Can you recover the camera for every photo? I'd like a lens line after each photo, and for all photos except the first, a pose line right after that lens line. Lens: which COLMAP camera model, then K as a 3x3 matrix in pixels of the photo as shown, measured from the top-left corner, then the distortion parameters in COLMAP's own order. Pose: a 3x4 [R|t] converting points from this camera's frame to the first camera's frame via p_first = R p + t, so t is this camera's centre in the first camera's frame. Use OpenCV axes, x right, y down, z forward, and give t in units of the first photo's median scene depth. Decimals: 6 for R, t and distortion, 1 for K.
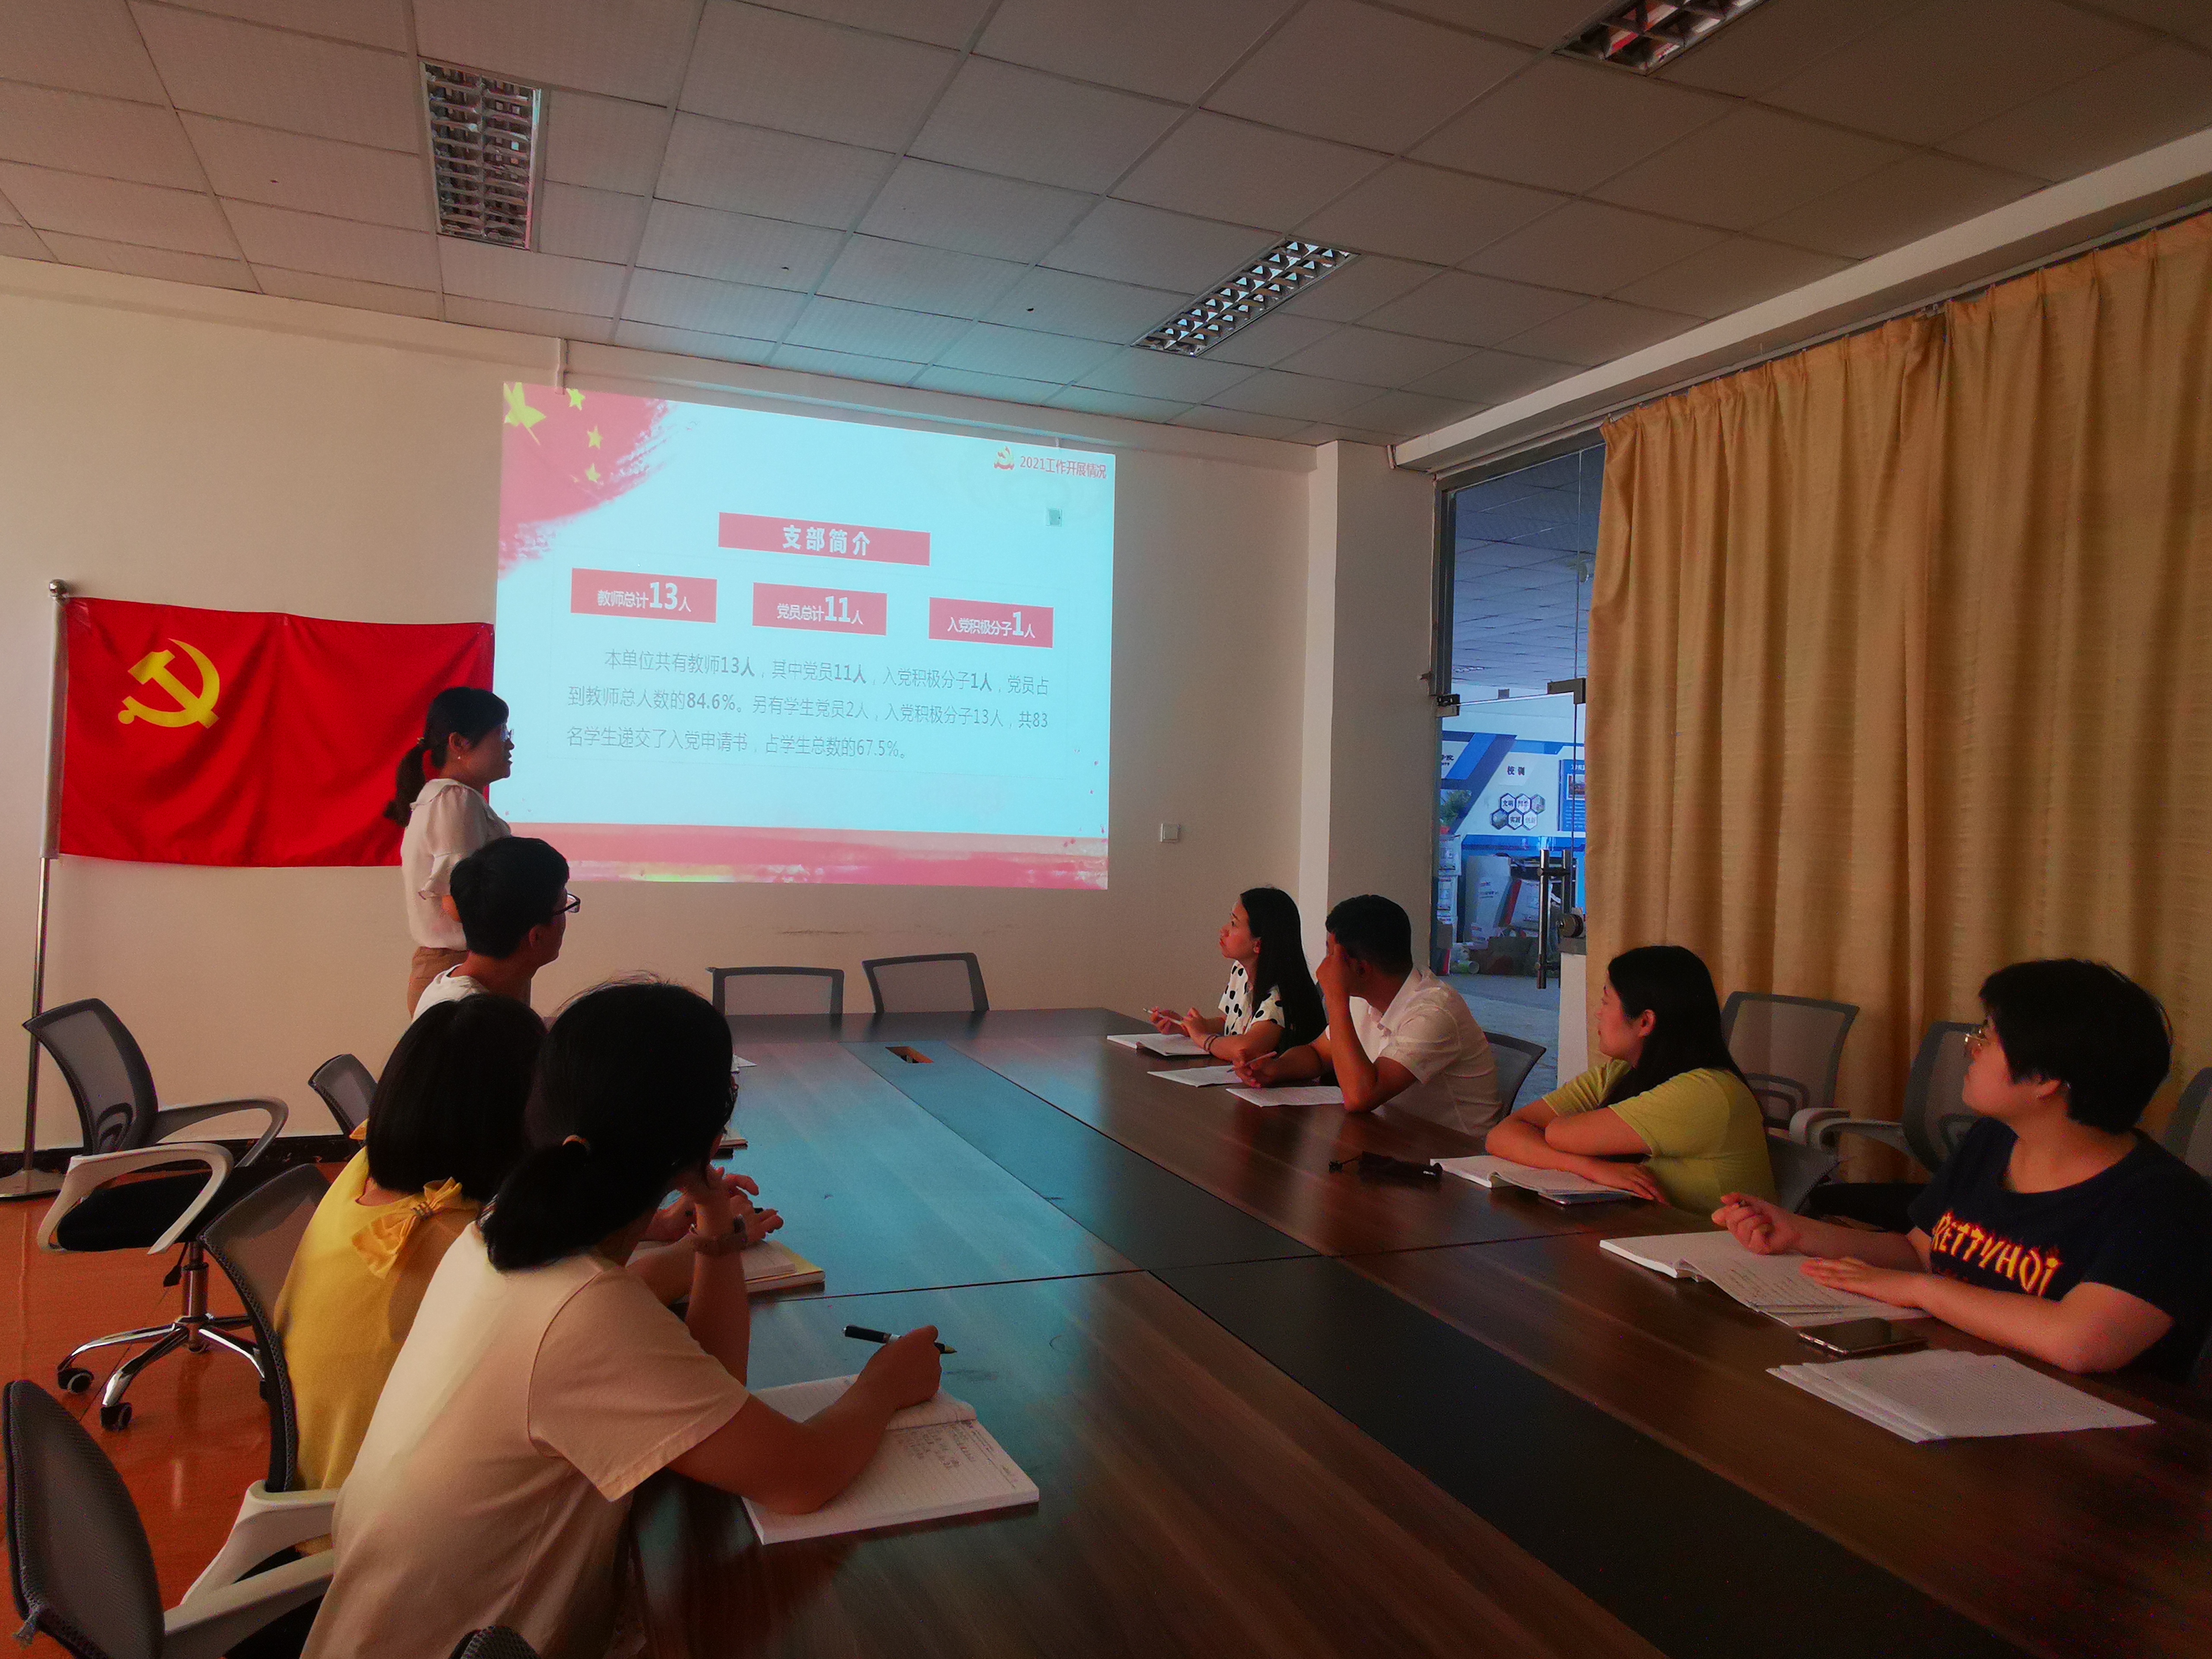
lens RADIAL K [[1487.6, 0, 1099.6], [0, 1487.6, 801.0], [0, 0, 1]] dist [-0.036083, 0.080290]
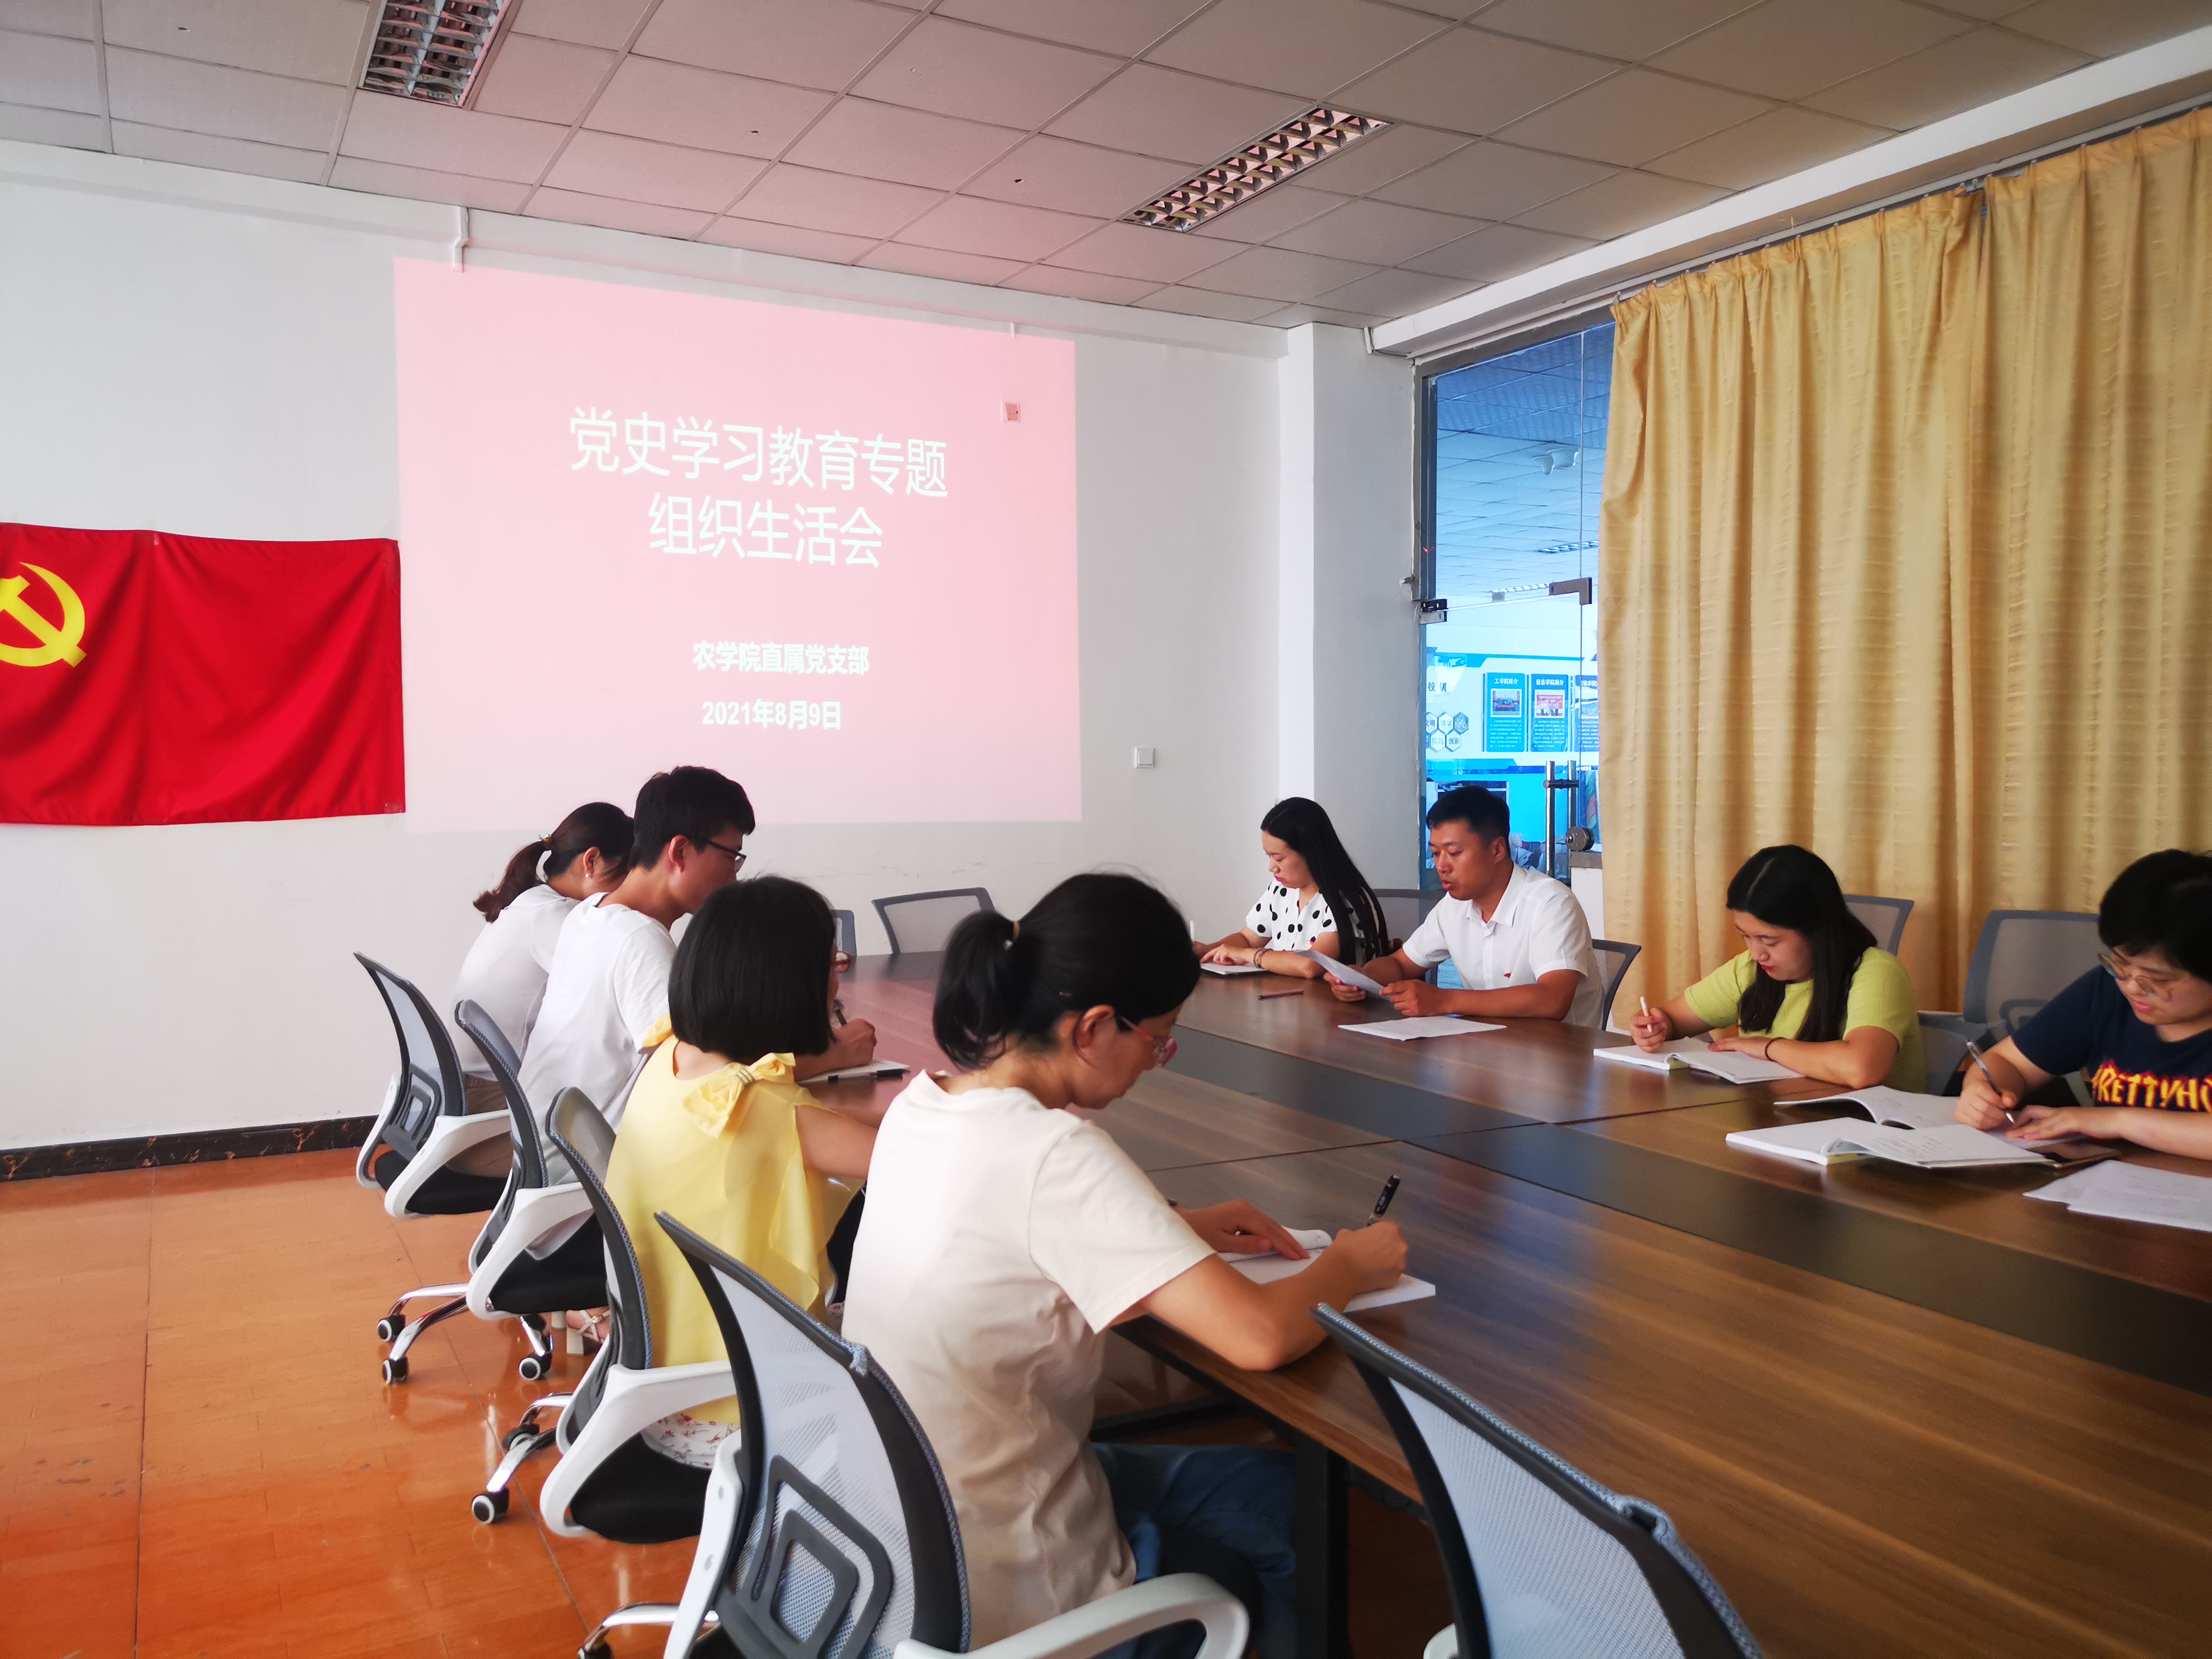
lens RADIAL K [[1714.5, 0, 1107.5], [0, 1714.5, 812.6], [0, 0, 1]] dist [0.064380, -0.064976]
pose [[0.993369, -0.035979, 0.109200, -0.120486], [0.031165, 0.998479, 0.045470, 0.008459], [-0.110669, -0.041766, 0.992979, -0.071571]]
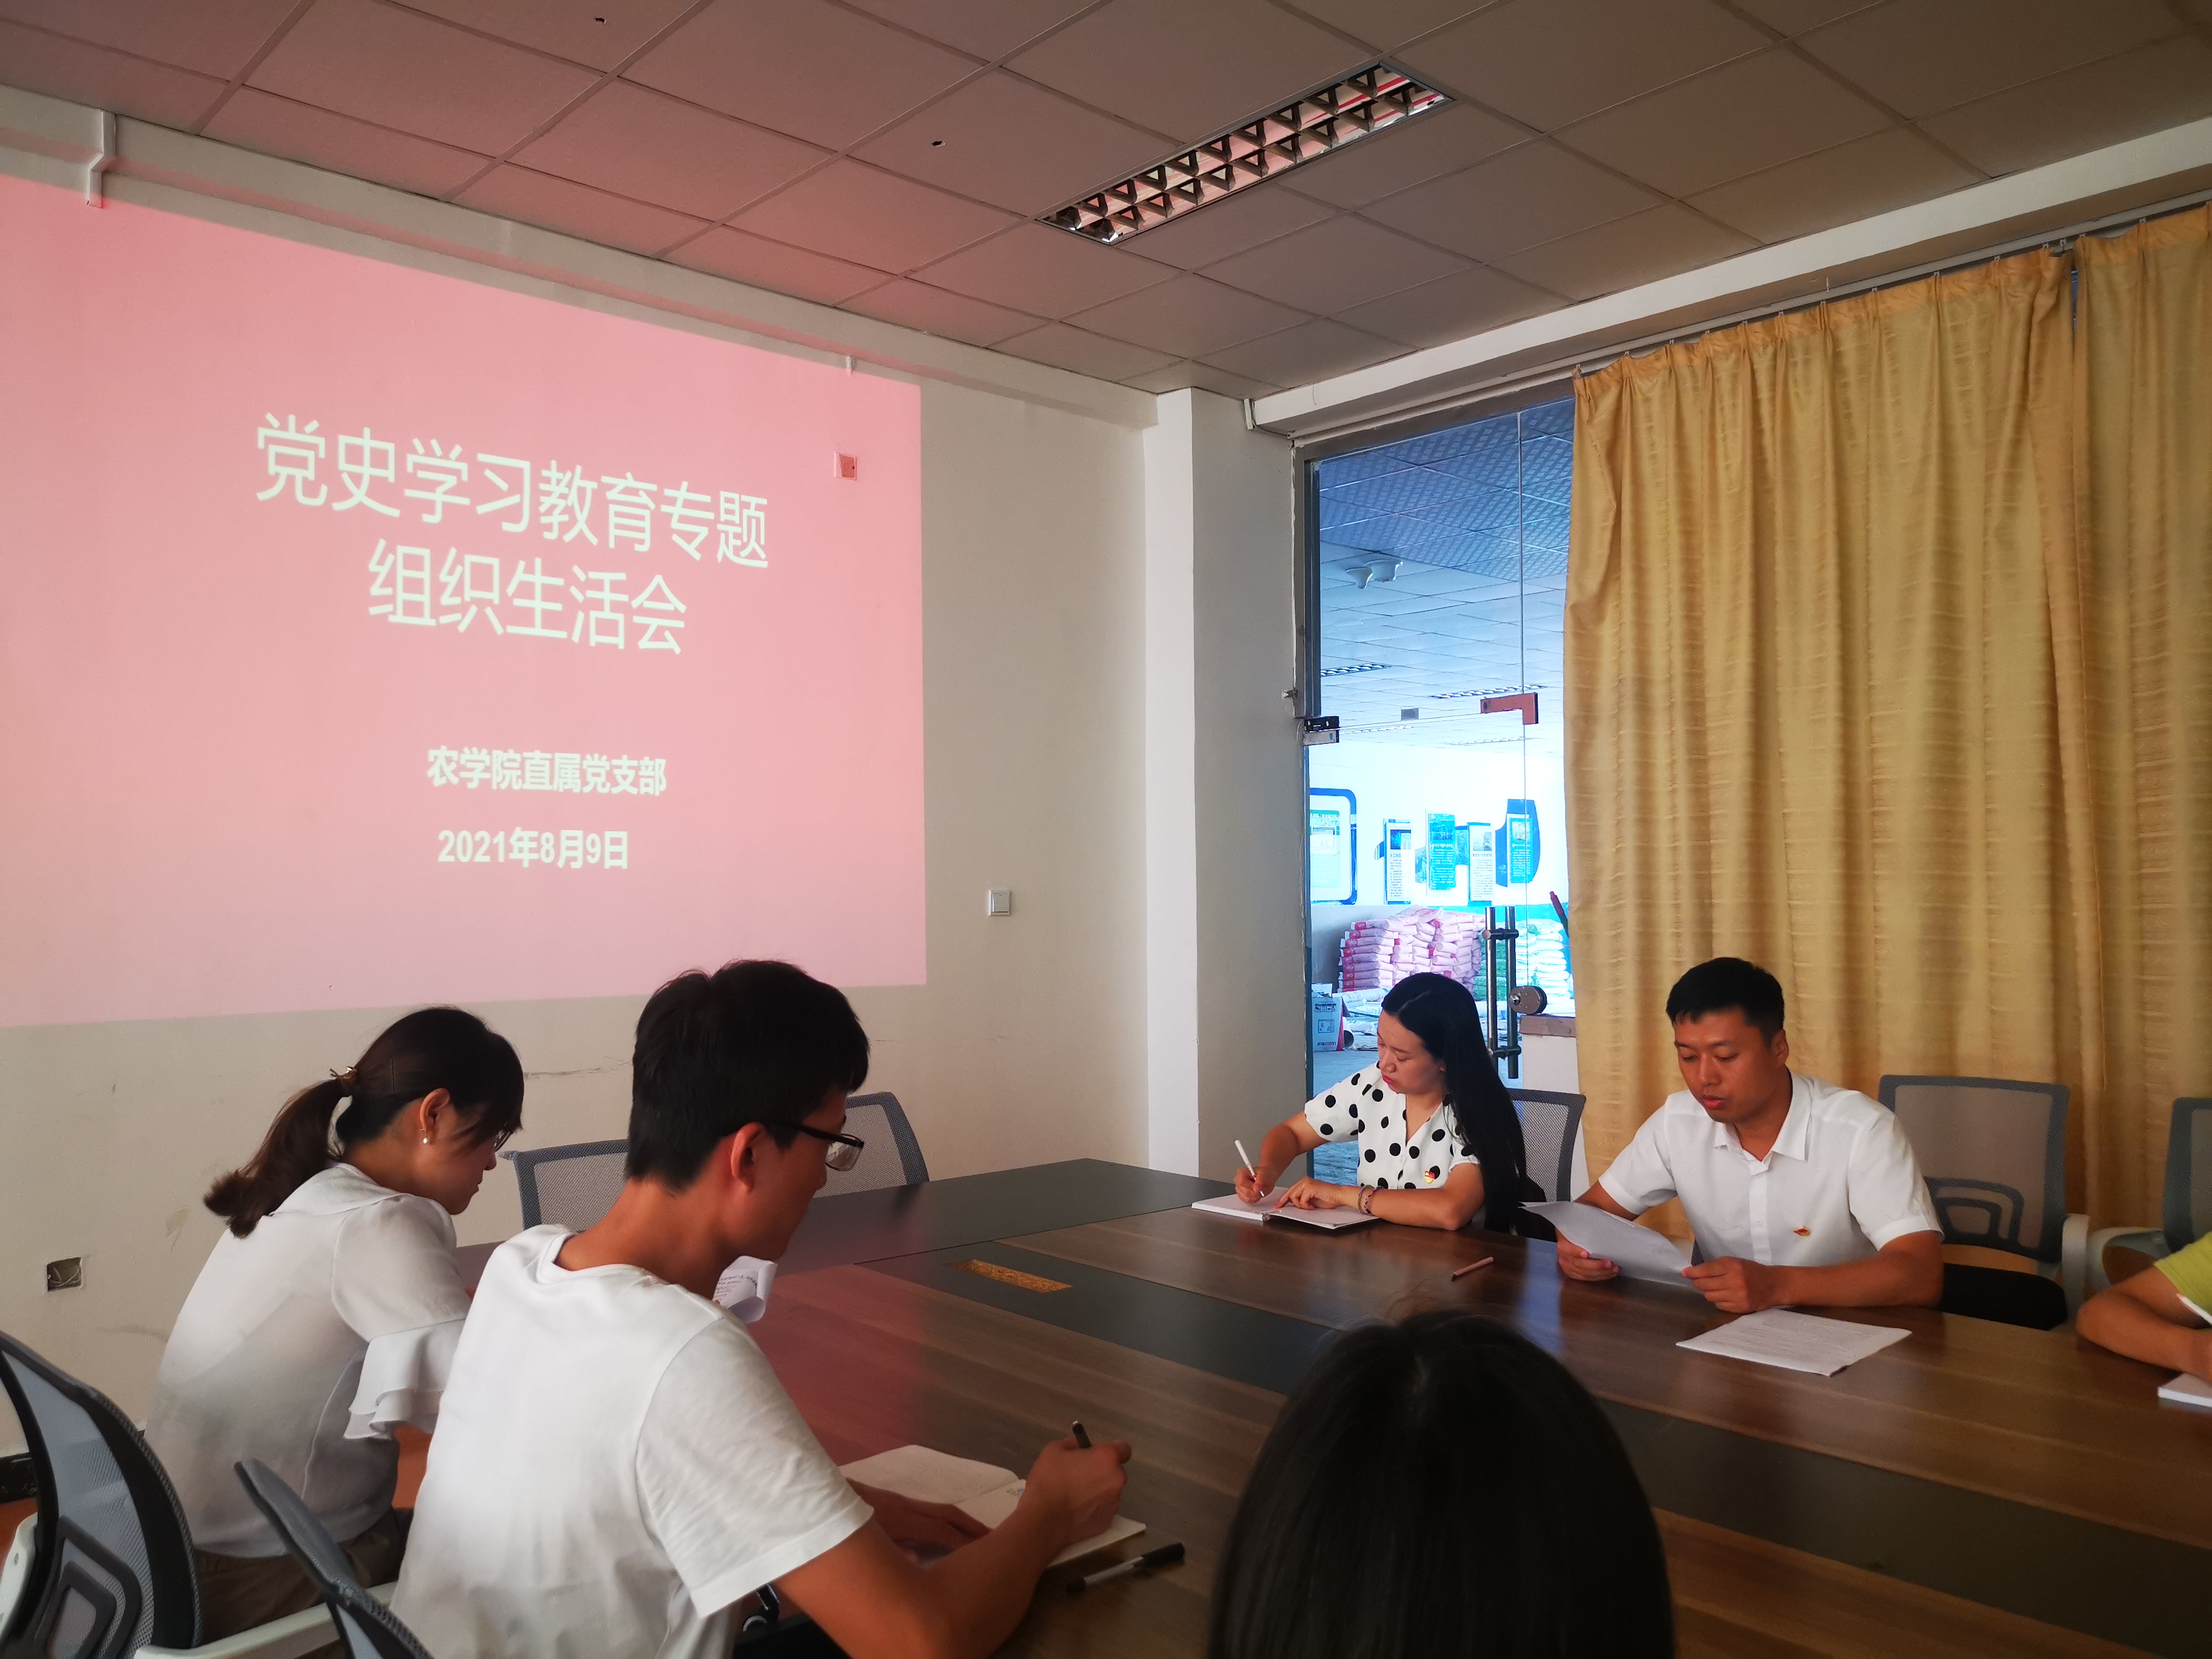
lens RADIAL K [[1714.5, 0, 1107.5], [0, 1714.5, 812.6], [0, 0, 1]] dist [0.064380, -0.064976]
pose [[0.941427, -0.018269, 0.336722, -0.243596], [0.027862, 0.999331, -0.023679, -0.002192], [-0.336065, 0.031674, 0.941306, 0.230072]]
